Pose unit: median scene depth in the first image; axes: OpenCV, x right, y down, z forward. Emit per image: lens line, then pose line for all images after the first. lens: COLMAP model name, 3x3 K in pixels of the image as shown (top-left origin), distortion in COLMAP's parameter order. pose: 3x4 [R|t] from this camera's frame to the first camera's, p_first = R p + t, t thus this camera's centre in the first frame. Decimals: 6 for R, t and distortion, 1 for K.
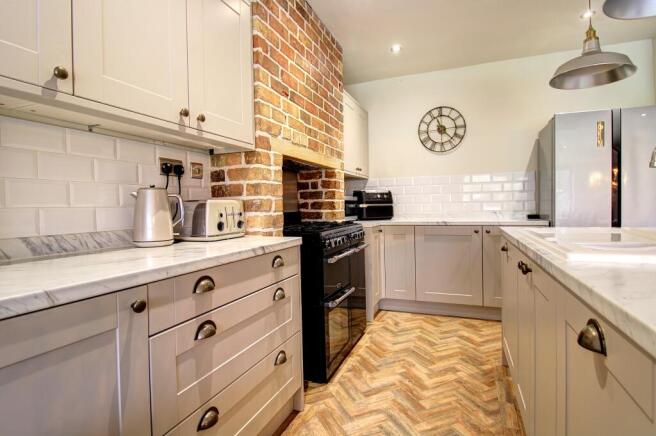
lens RADIAL K [[341.1, 0, 330.2], [0, 341.1, 214.6], [0, 0, 1]] dist [-0.010953, -0.003203]
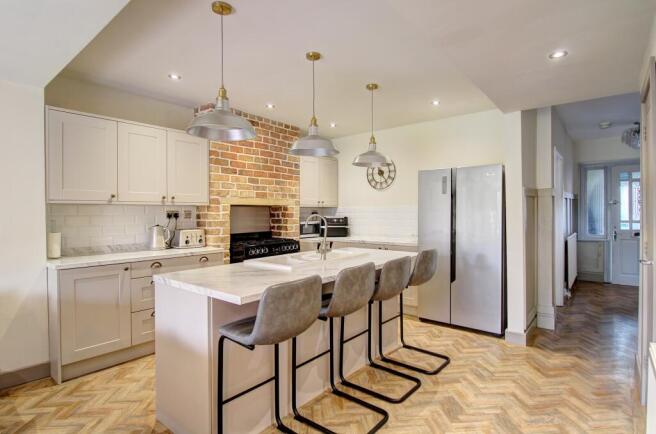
lens RADIAL K [[341.1, 0, 332.5], [0, 341.1, 215.2], [0, 0, 1]] dist [-0.010953, -0.003203]
pose [[0.952216, 0.015819, -0.305014, 1.013492], [-0.019241, 0.999781, -0.008216, -0.114306], [0.304817, 0.013692, 0.952312, -0.670159]]
